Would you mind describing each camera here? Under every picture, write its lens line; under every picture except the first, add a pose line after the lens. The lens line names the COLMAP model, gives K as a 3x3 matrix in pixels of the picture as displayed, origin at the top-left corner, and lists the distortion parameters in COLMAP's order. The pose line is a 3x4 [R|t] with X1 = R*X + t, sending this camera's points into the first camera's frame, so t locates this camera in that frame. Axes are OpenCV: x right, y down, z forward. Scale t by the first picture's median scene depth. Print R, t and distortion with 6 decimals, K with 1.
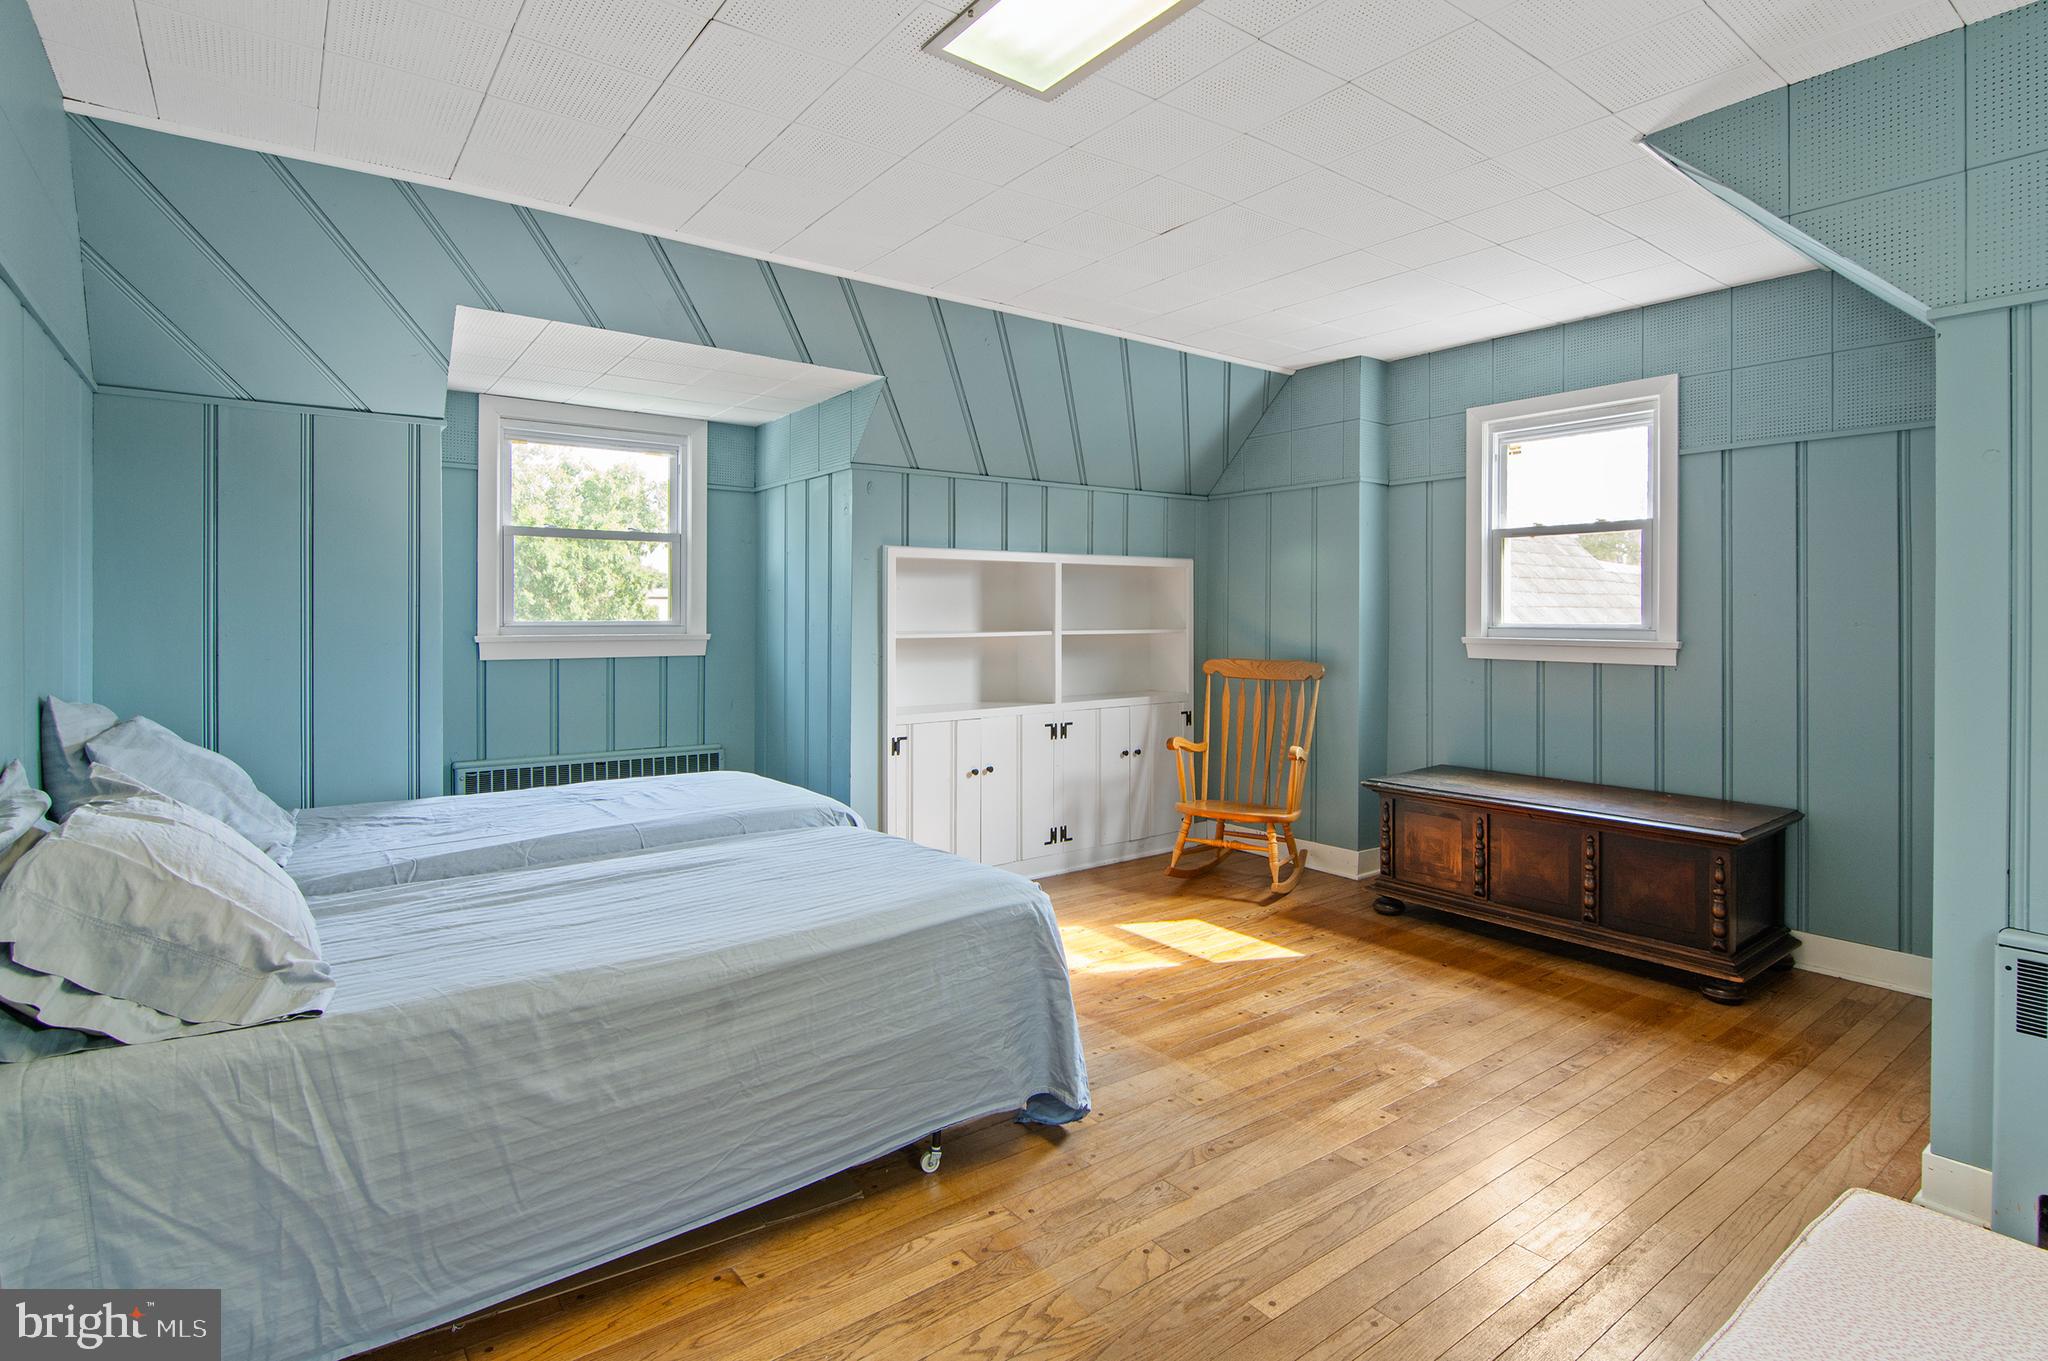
lens RADIAL K [[1027.7, 0, 1038.1], [0, 1027.7, 592.6], [0, 0, 1]] dist [-0.003202, -0.000721]
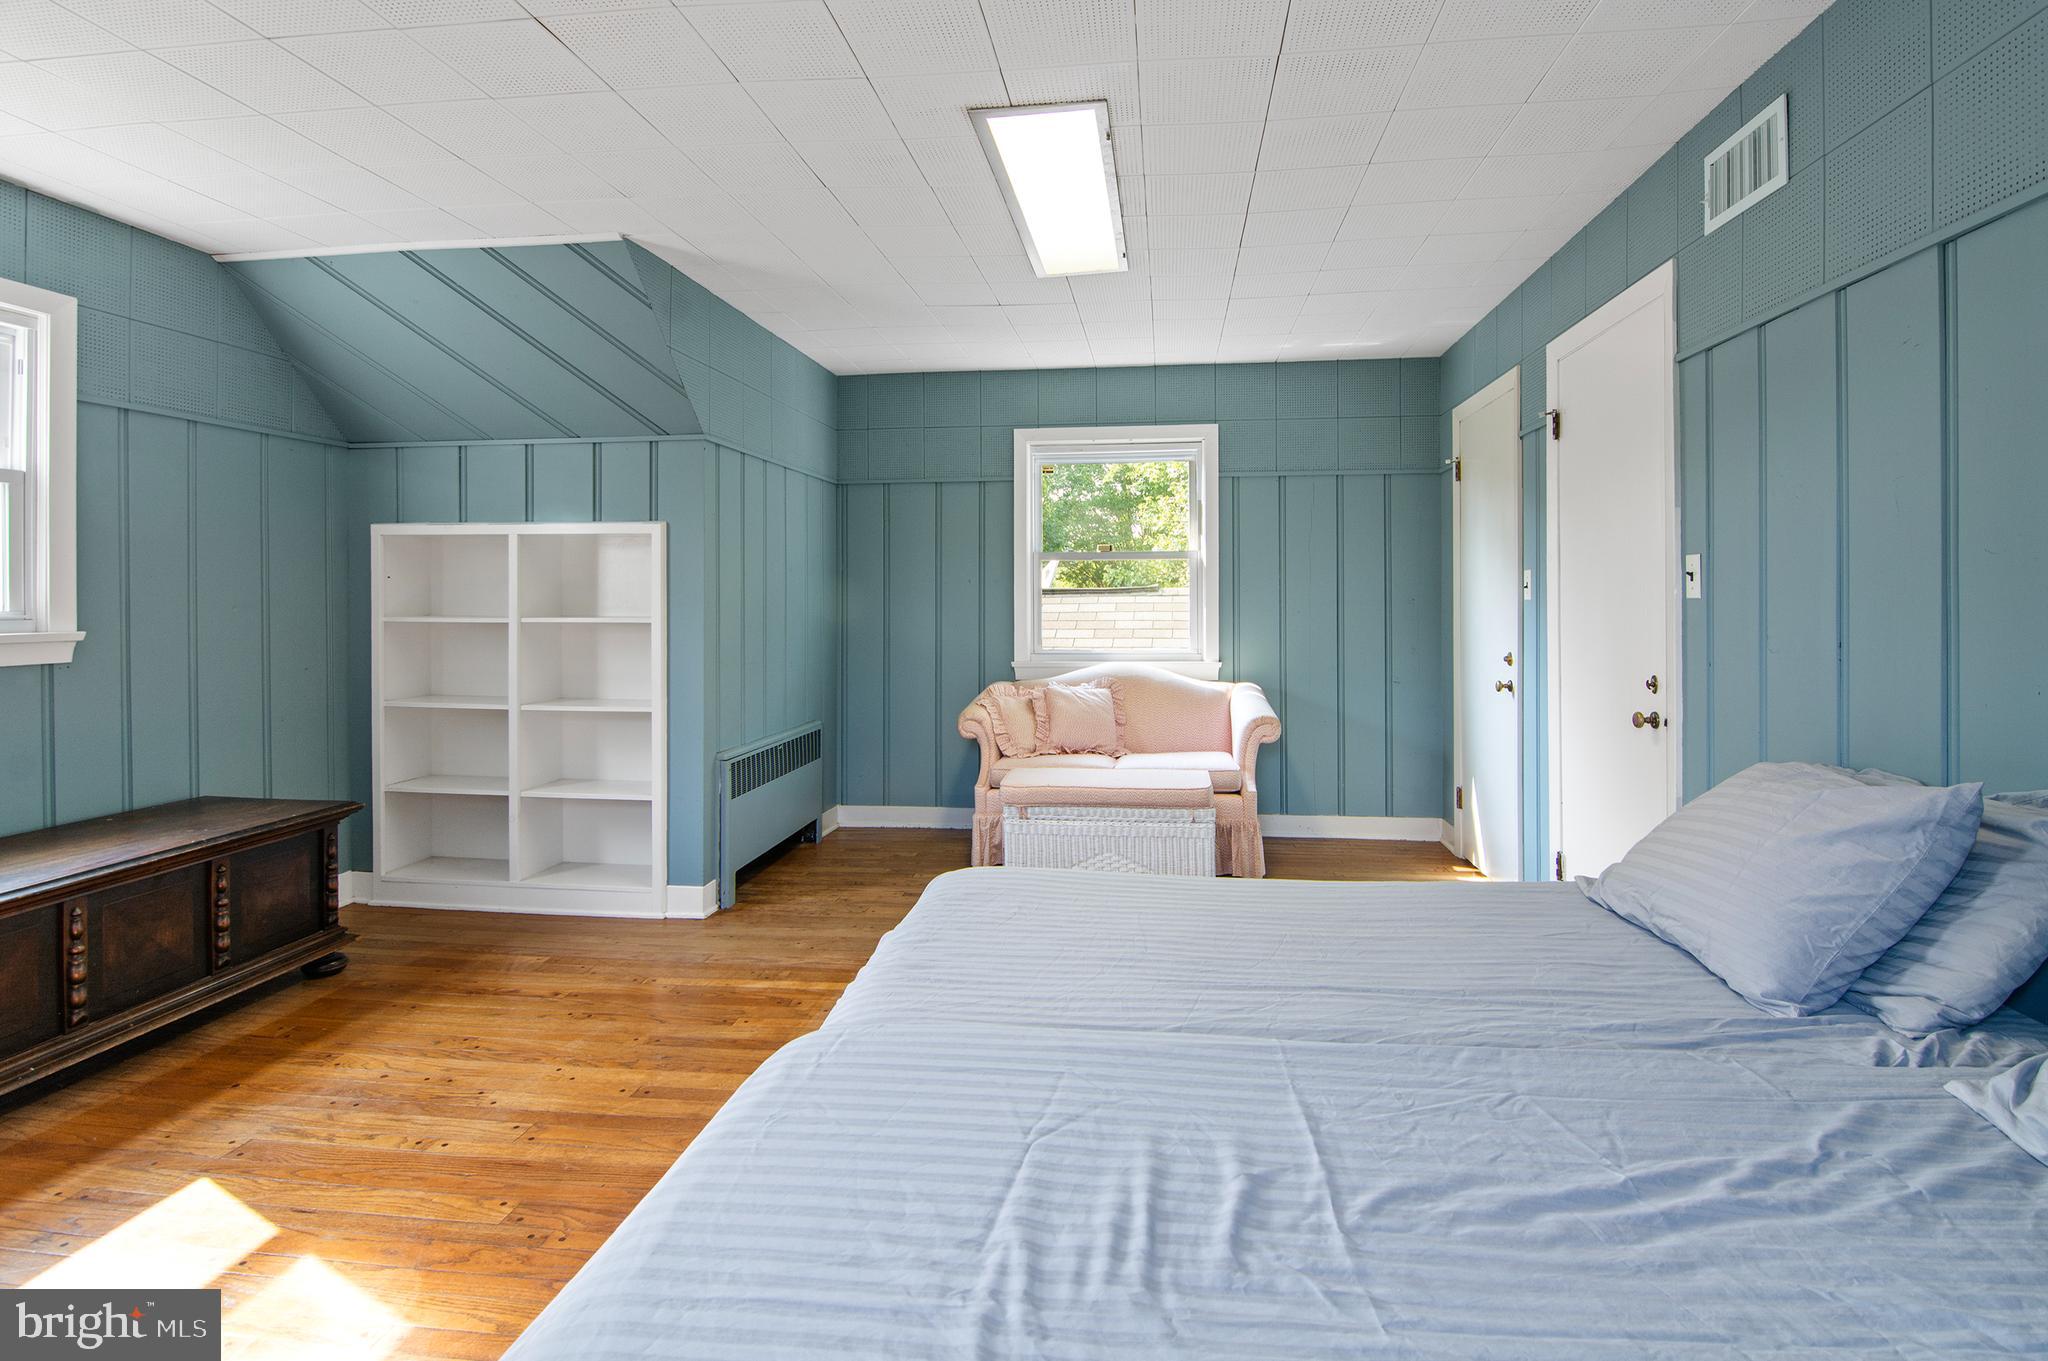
lens RADIAL K [[1027.7, 0, 1038.1], [0, 1027.7, 592.6], [0, 0, 1]] dist [-0.003202, -0.000721]
pose [[-0.715445, -0.000174, 0.698669, -0.537104], [-0.015356, 0.999762, -0.015476, 0.019604], [-0.698500, -0.021801, -0.715278, 1.183173]]
